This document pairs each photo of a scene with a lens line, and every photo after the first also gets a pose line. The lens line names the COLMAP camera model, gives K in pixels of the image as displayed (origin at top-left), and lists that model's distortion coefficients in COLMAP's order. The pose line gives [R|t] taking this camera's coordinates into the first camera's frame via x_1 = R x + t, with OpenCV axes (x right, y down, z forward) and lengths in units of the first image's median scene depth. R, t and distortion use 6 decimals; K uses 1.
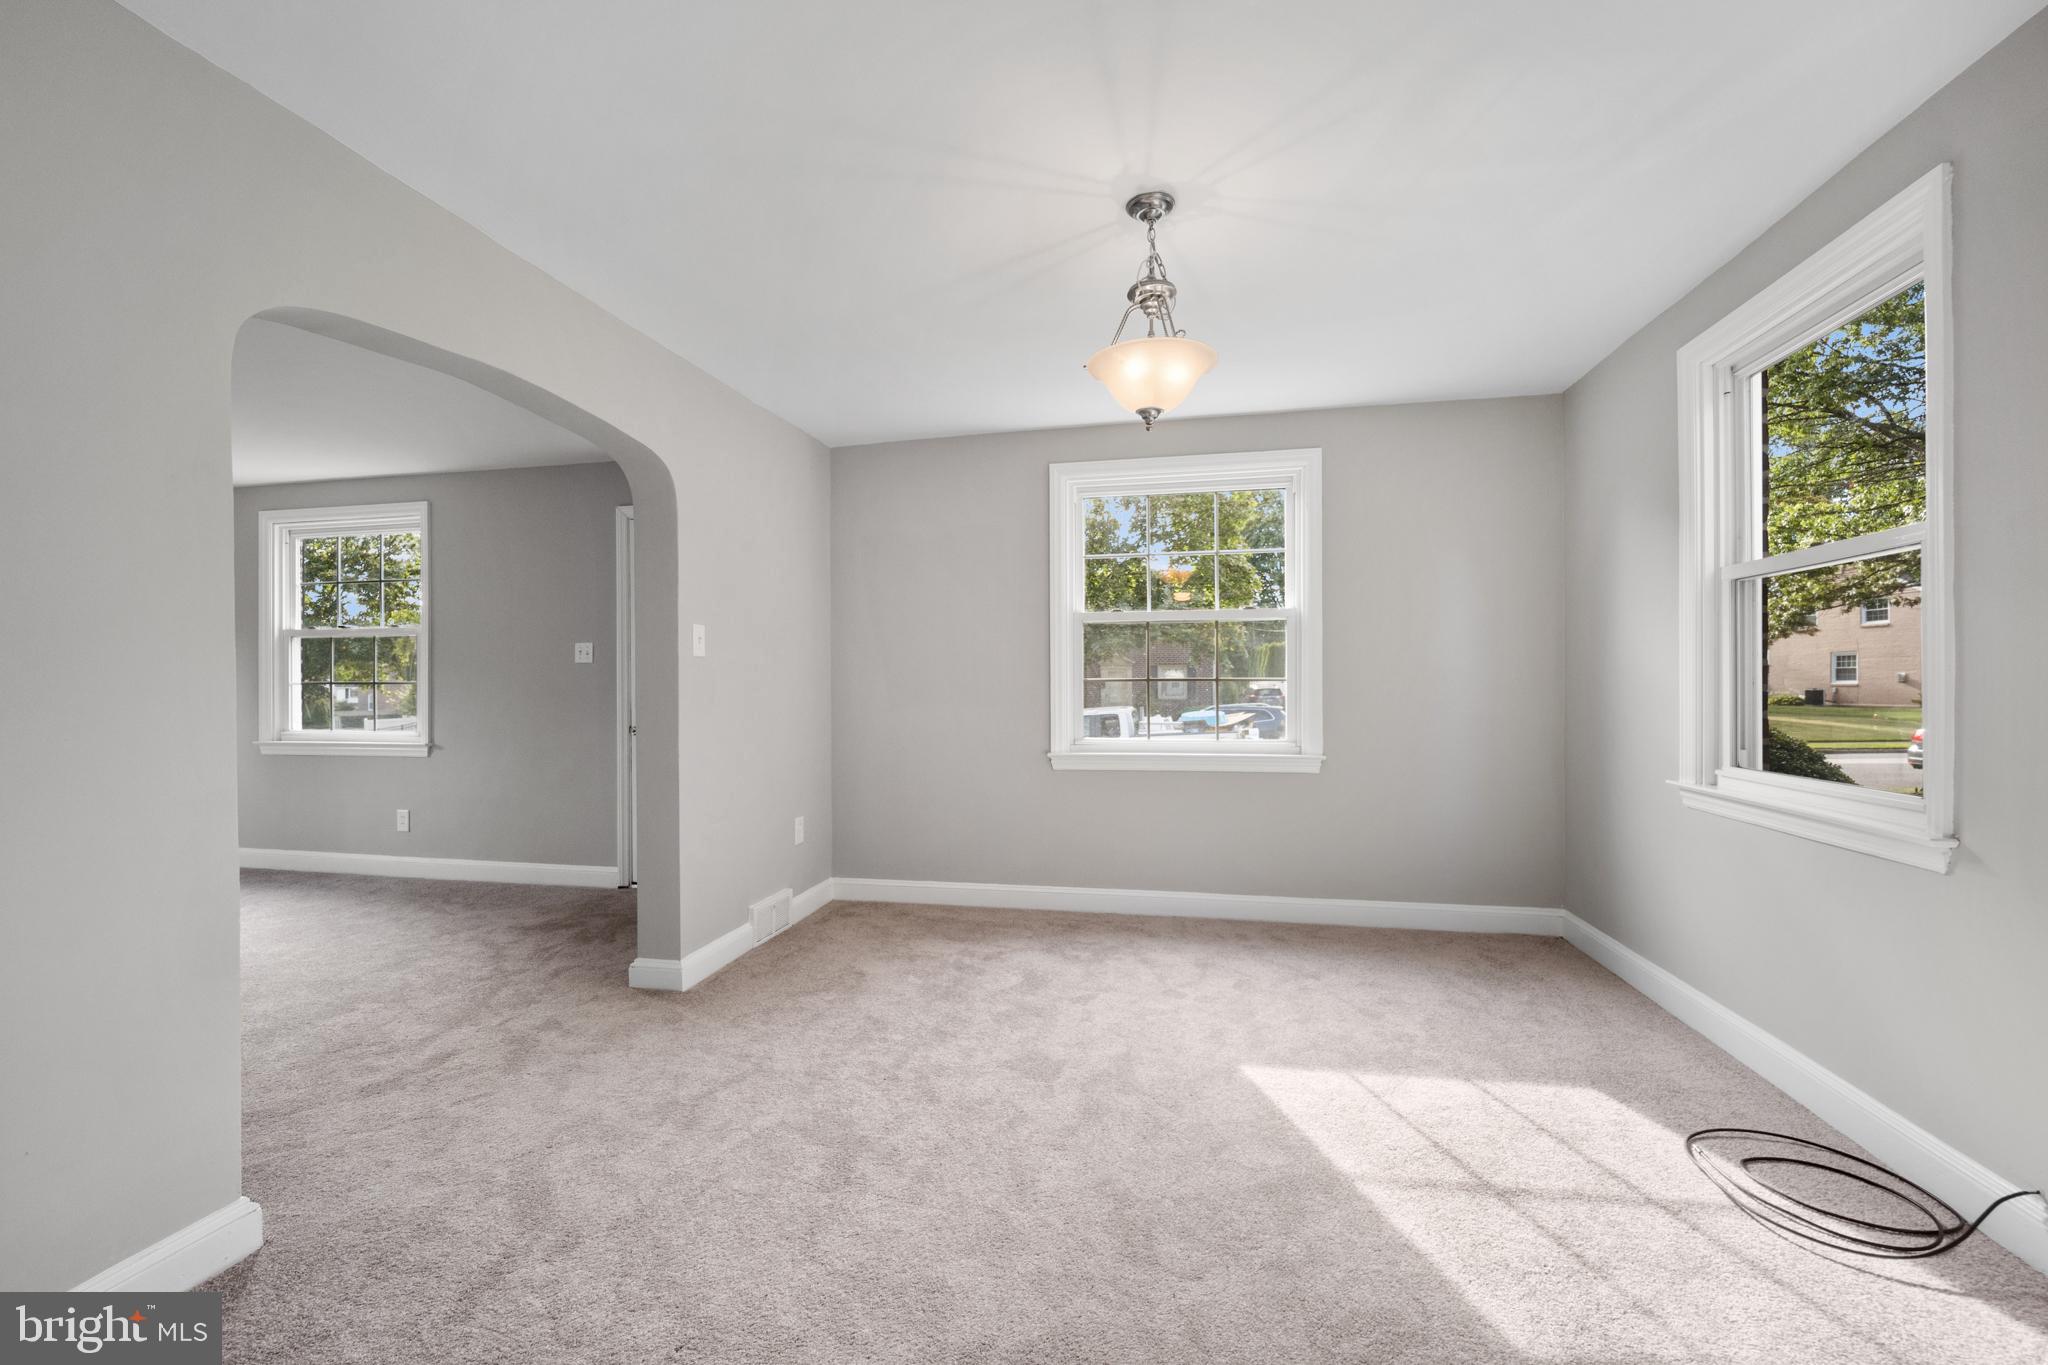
lens RADIAL K [[839.1, 0, 1024.0], [0, 839.1, 682.5], [0, 0, 1]] dist [0.000284, -0.000166]
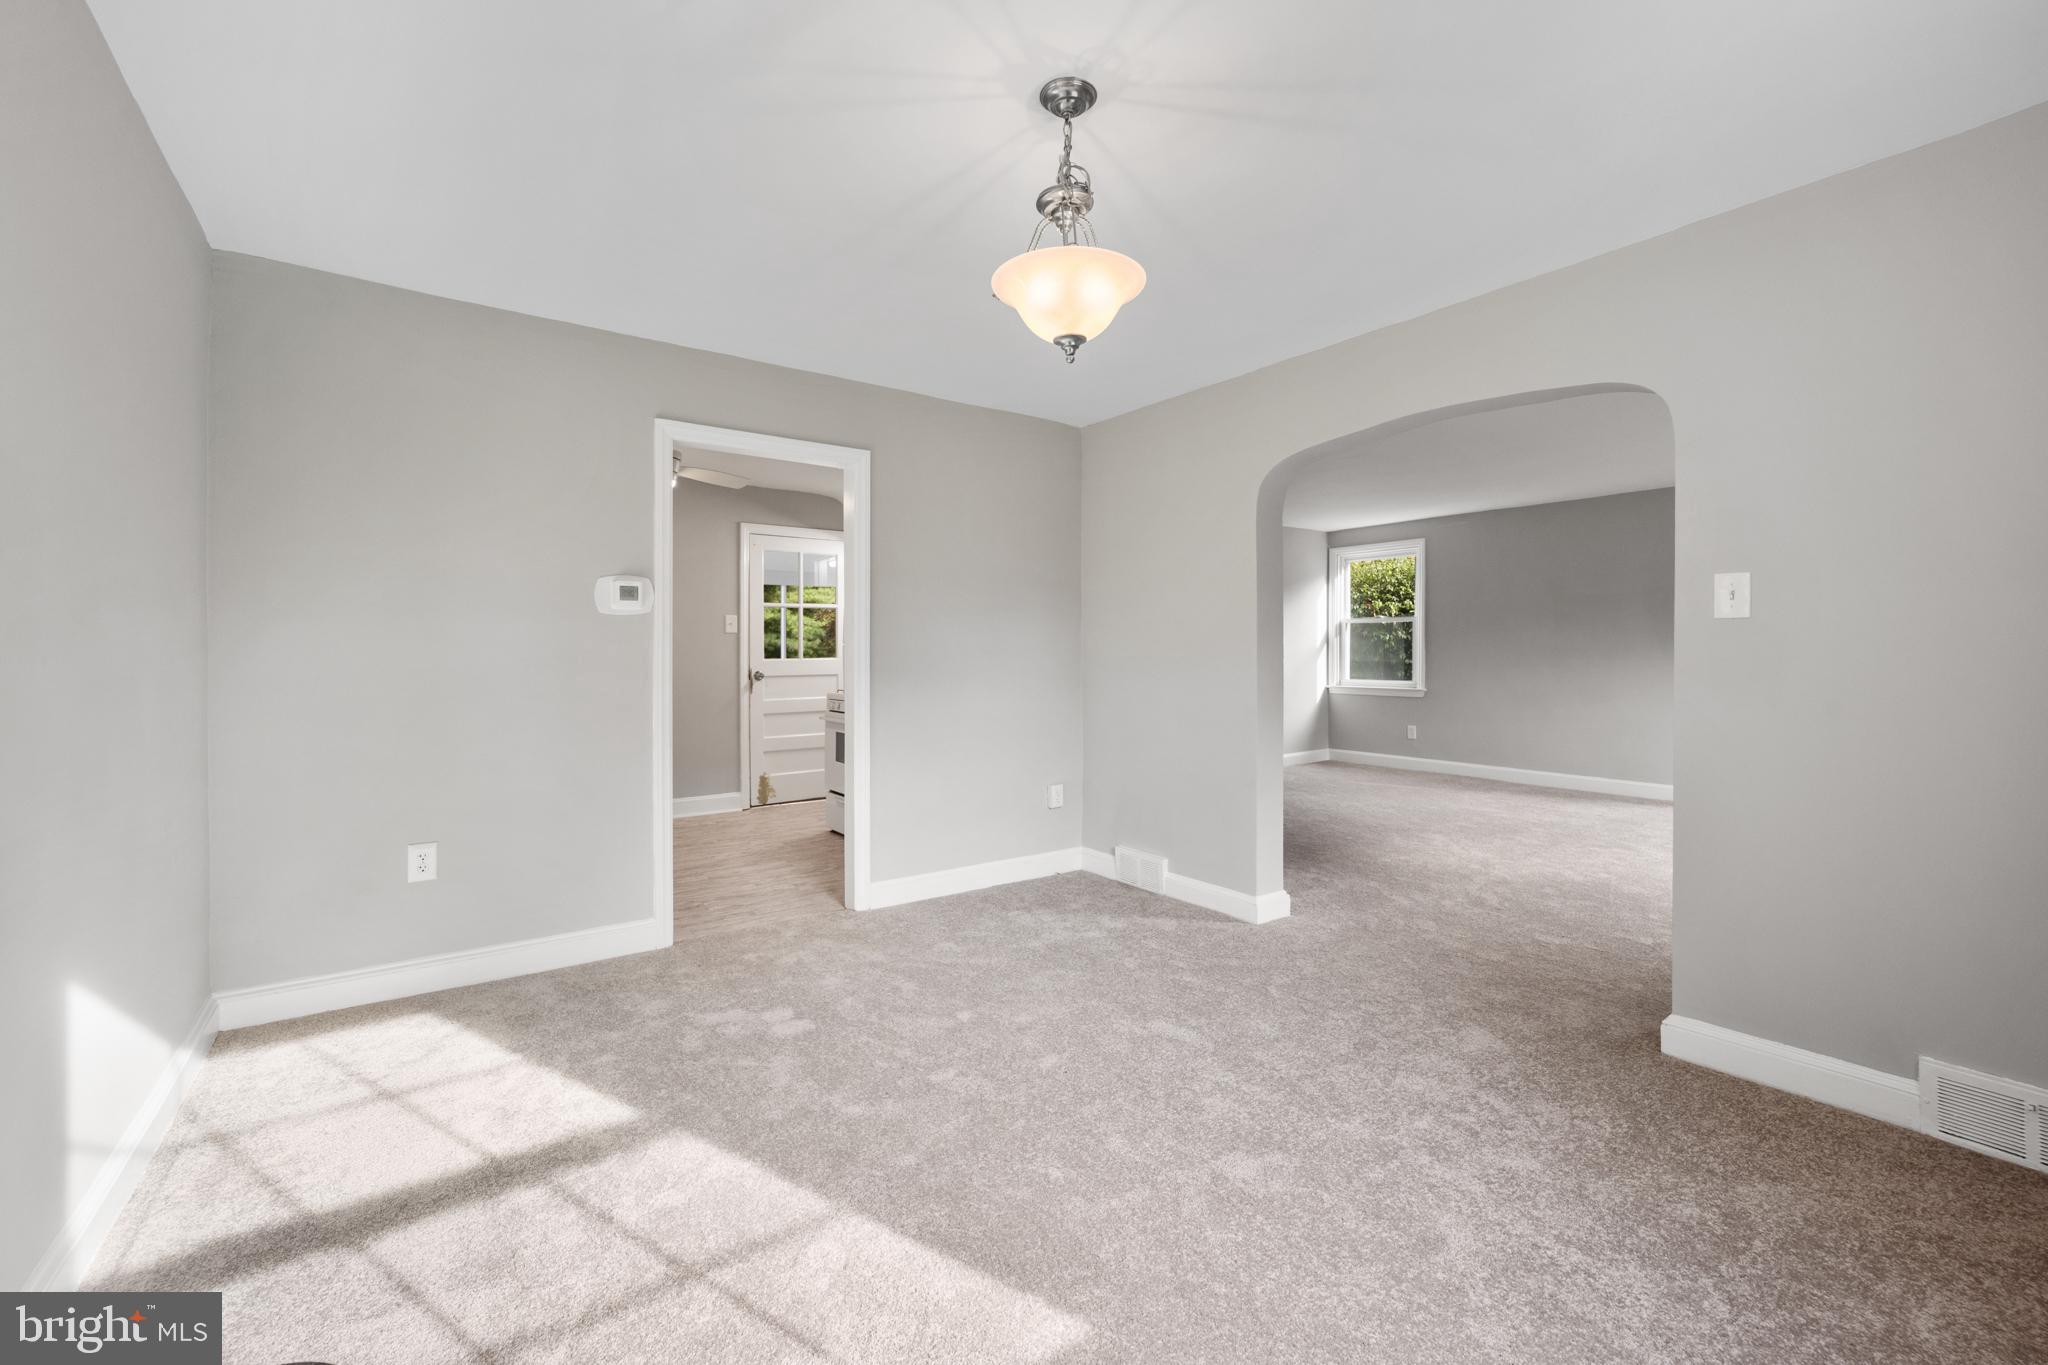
lens RADIAL K [[847.5, 0, 1011.2], [0, 847.5, 650.1], [0, 0, 1]] dist [0.000991, 0.000118]
pose [[-0.683436, 0.003524, -0.730002, 0.632598], [0.007038, 0.999974, -0.001762, -0.008258], [0.729976, -0.006342, -0.683443, 1.198101]]
